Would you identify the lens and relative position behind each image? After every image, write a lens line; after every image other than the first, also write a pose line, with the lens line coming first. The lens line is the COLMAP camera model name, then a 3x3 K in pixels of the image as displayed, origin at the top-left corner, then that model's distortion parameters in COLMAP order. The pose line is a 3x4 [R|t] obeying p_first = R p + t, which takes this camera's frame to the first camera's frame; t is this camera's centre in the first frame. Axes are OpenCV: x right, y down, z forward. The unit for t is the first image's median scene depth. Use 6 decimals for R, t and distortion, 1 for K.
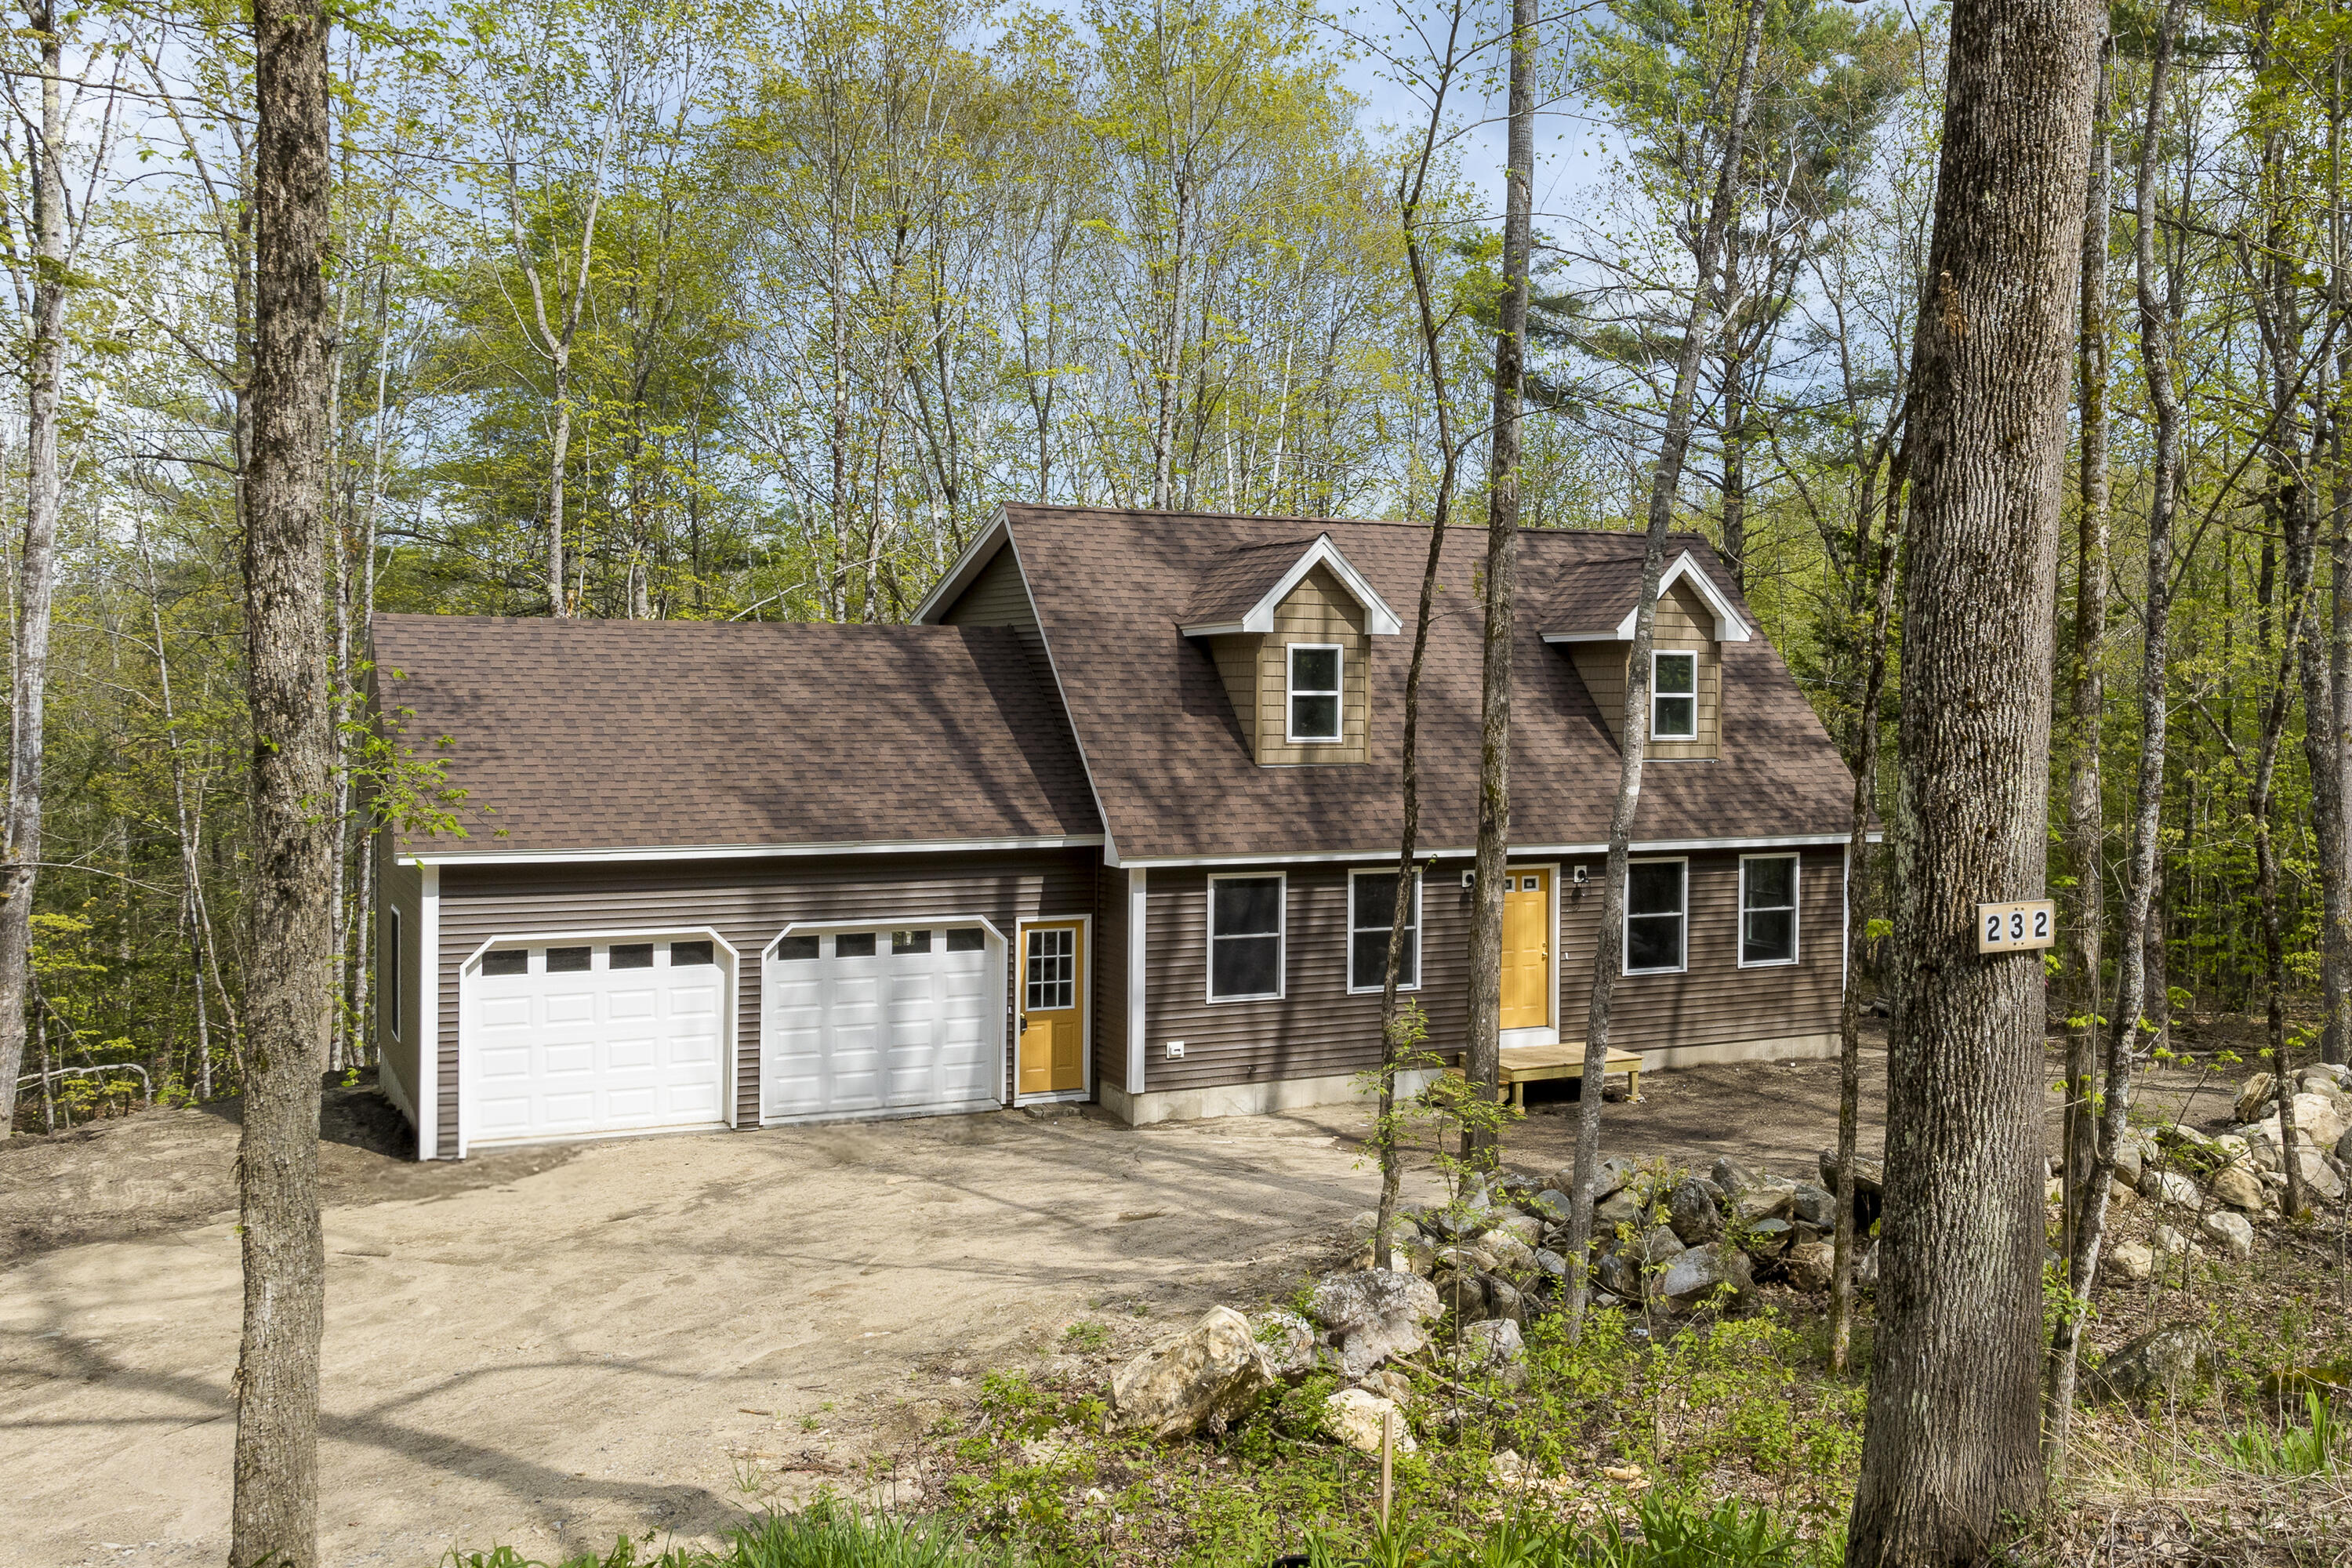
lens RADIAL K [[2084.7, 0, 1390.1], [0, 2084.7, 677.2], [0, 0, 1]] dist [-0.002423, -0.005180]
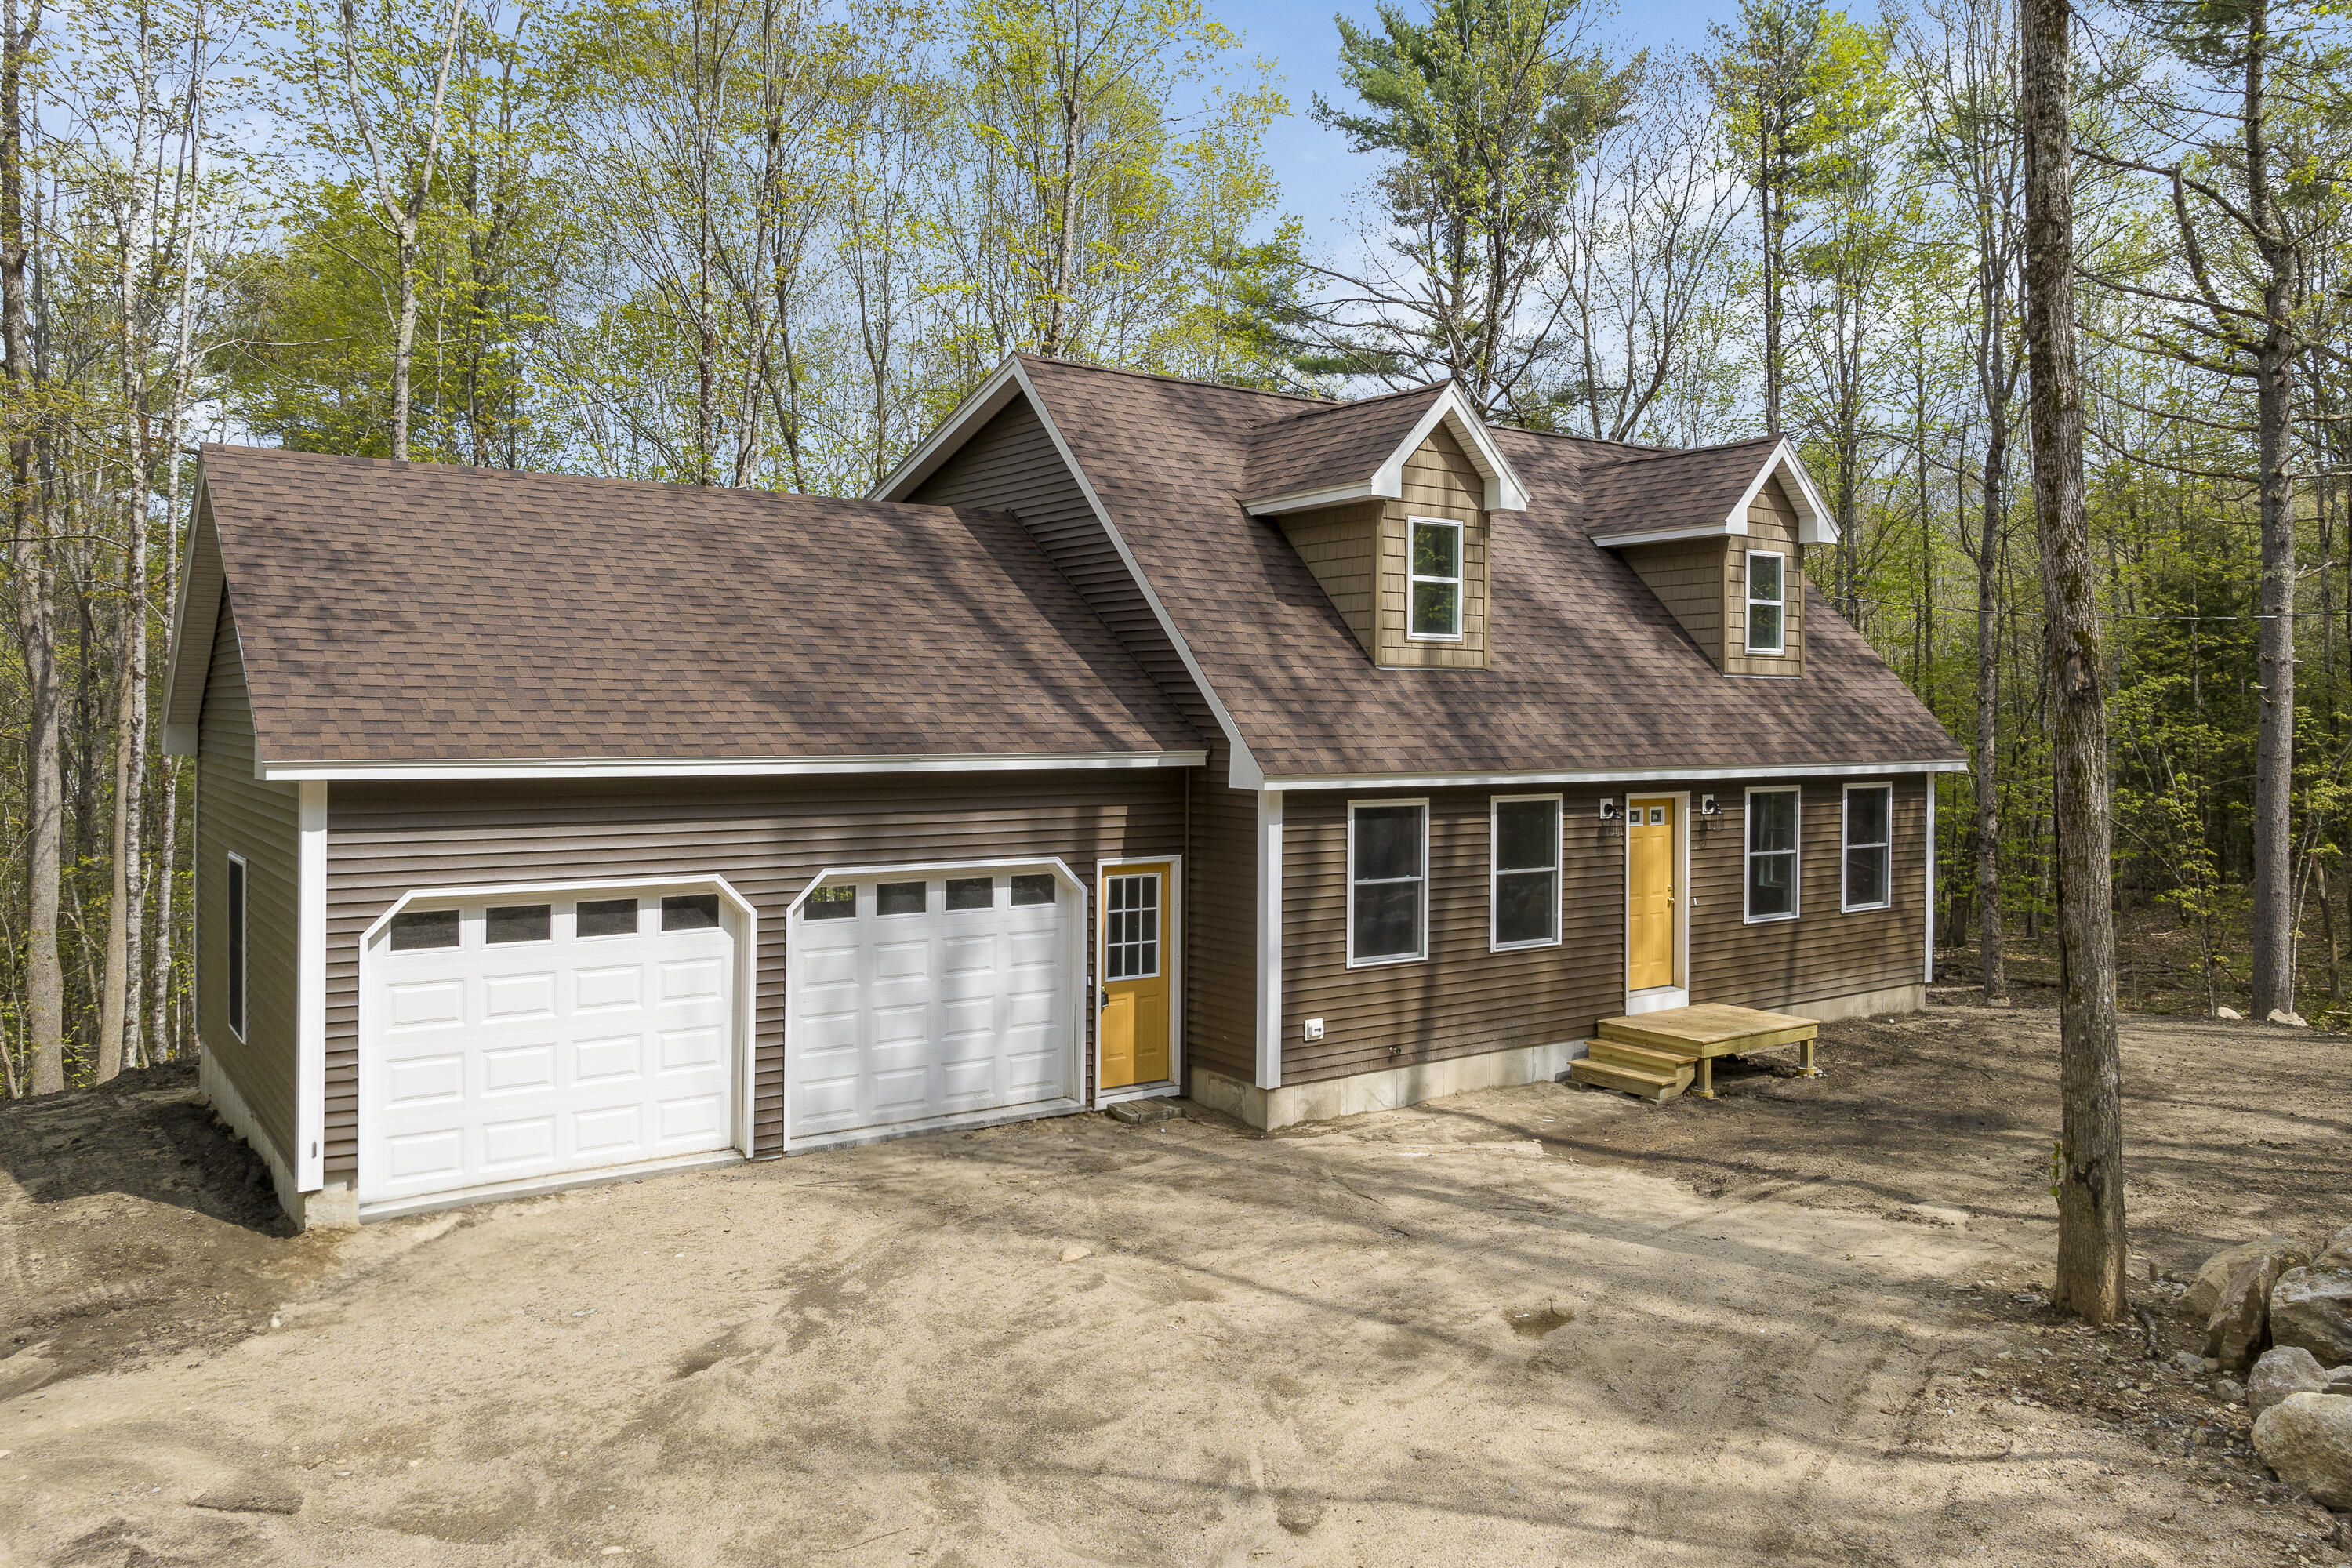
lens RADIAL K [[1638.8, 0, 1181.2], [0, 1638.8, 695.2], [0, 0, 1]] dist [-0.005903, -0.000733]
pose [[0.993659, 0.000958, 0.112433, -0.214790], [-0.001428, 0.999991, 0.004105, 0.052316], [-0.112428, -0.004239, 0.993651, 0.398456]]
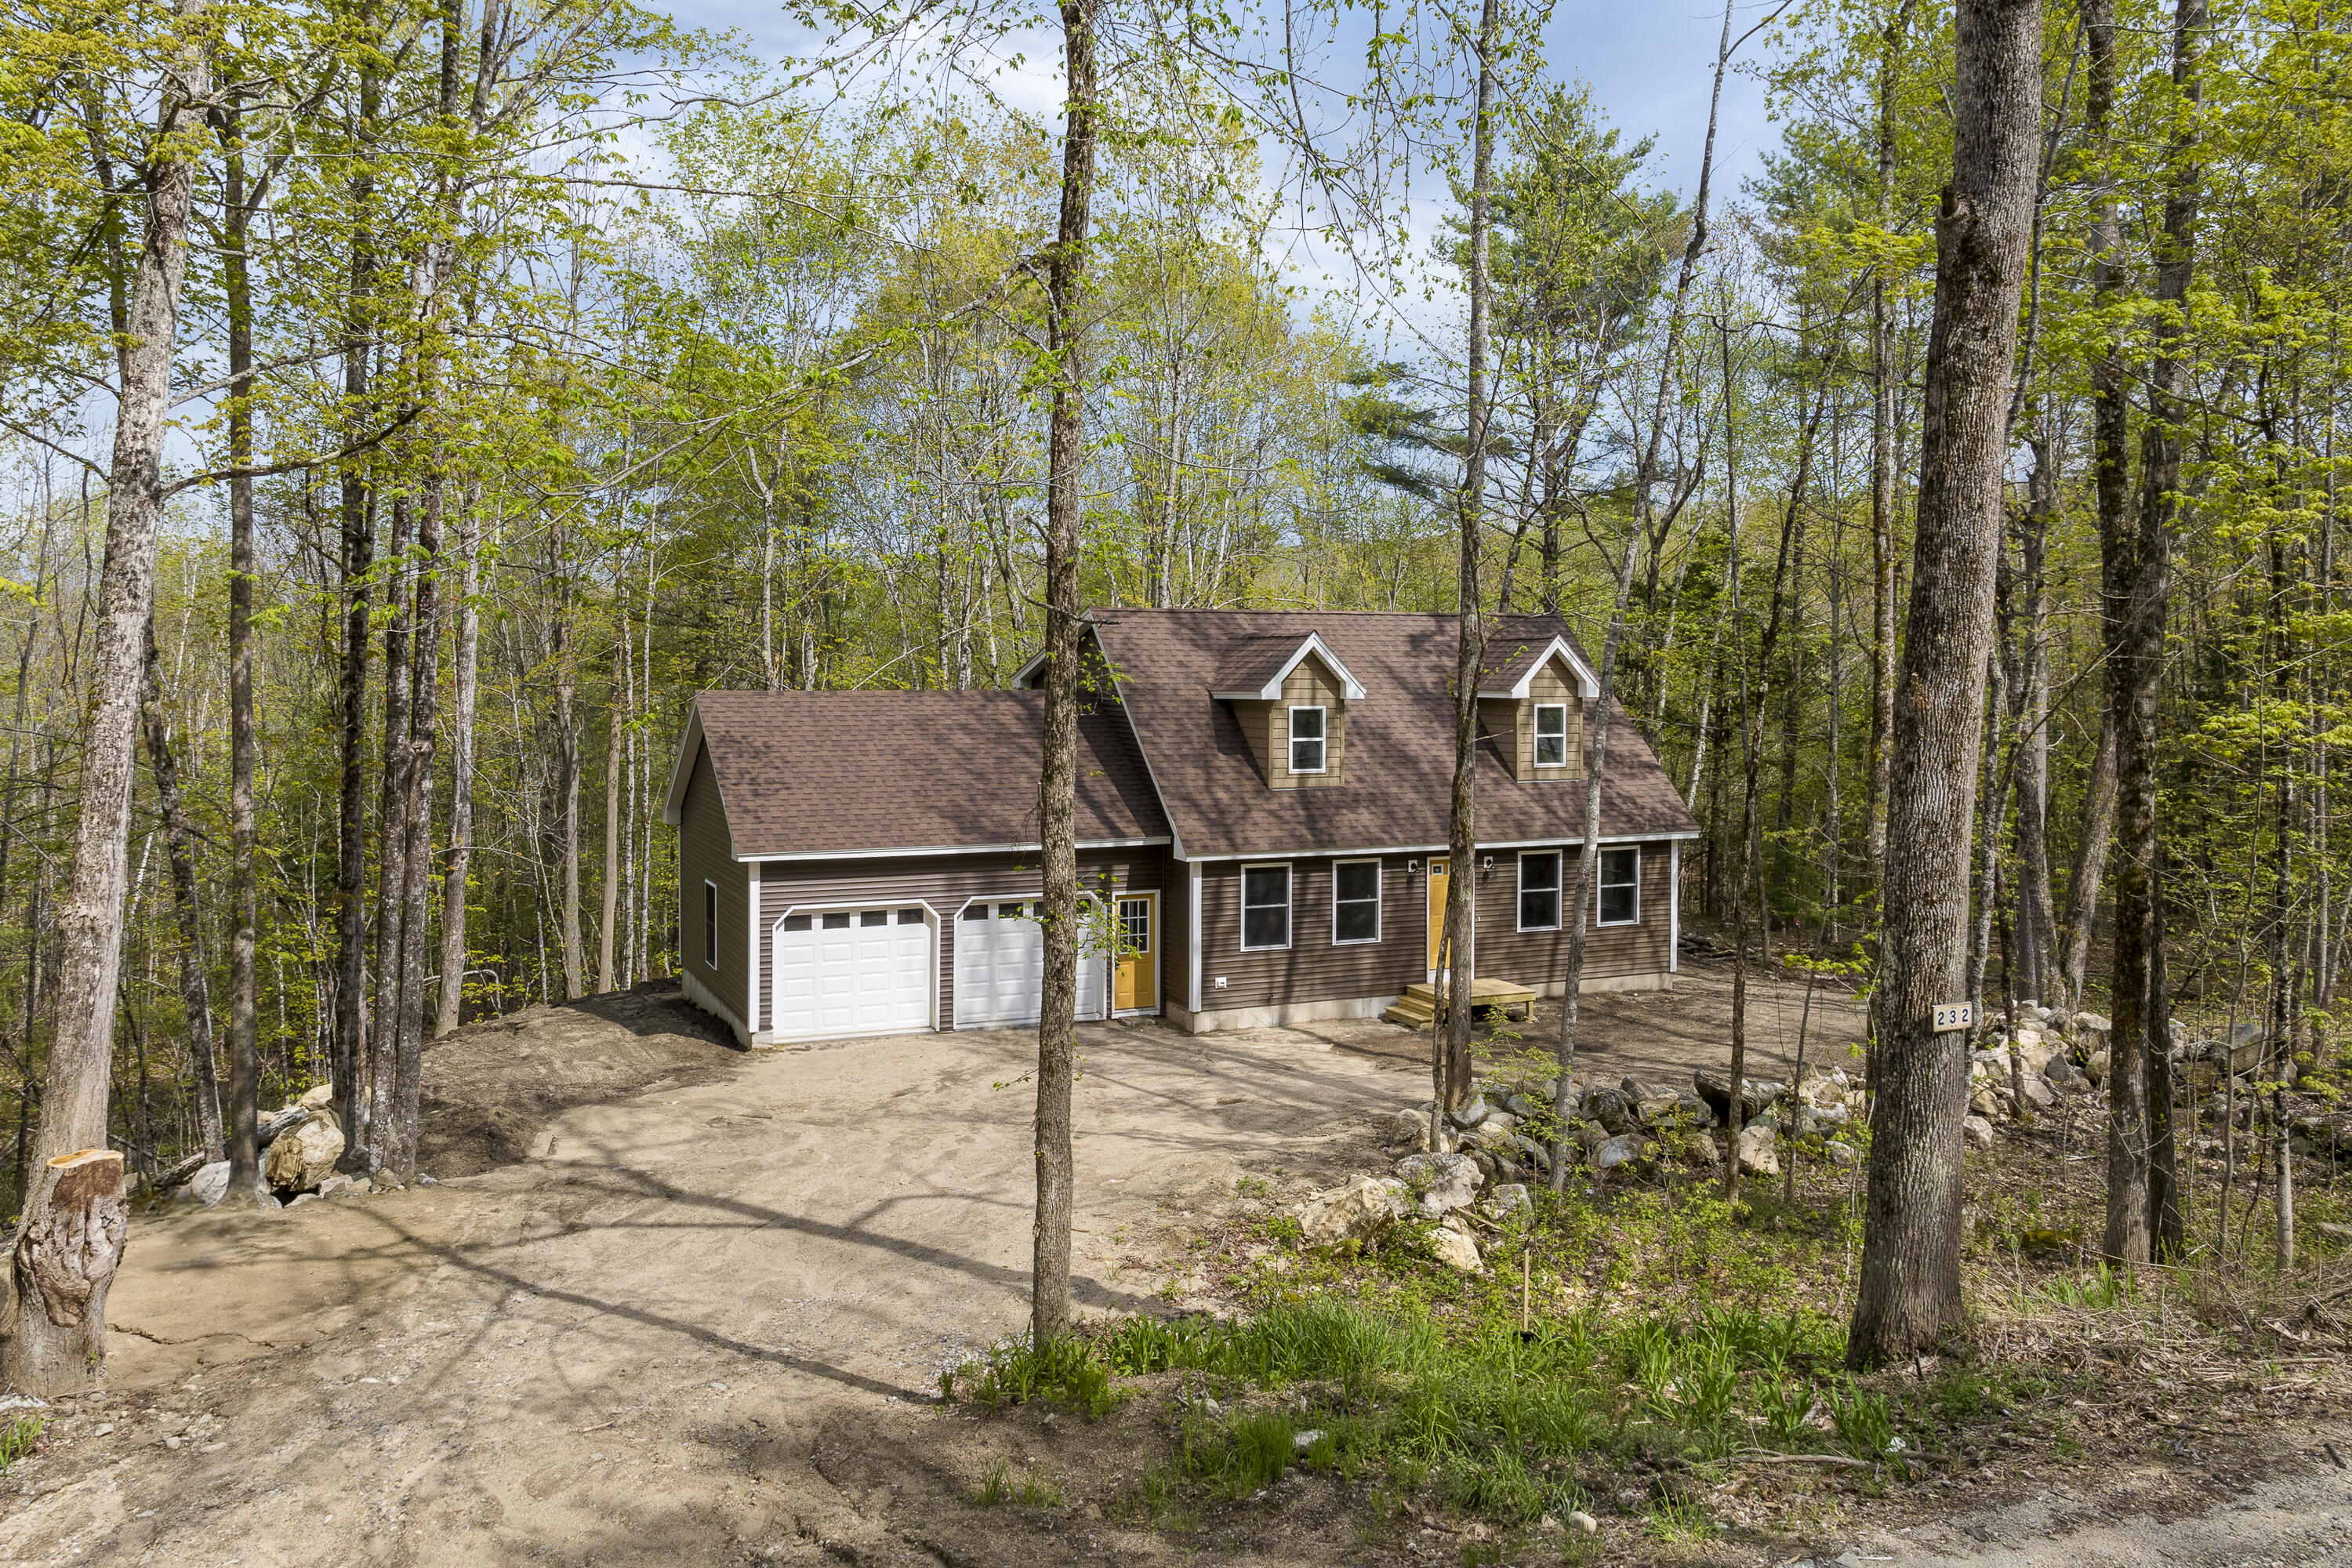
lens RADIAL K [[1560.4, 0, 1096.3], [0, 1560.4, 667.9], [0, 0, 1]] dist [0.005075, -0.001944]
pose [[0.995094, -0.002701, -0.098897, -0.078951], [0.002951, 0.999993, 0.002374, -0.048288], [0.098890, -0.002654, 0.995095, -0.116188]]
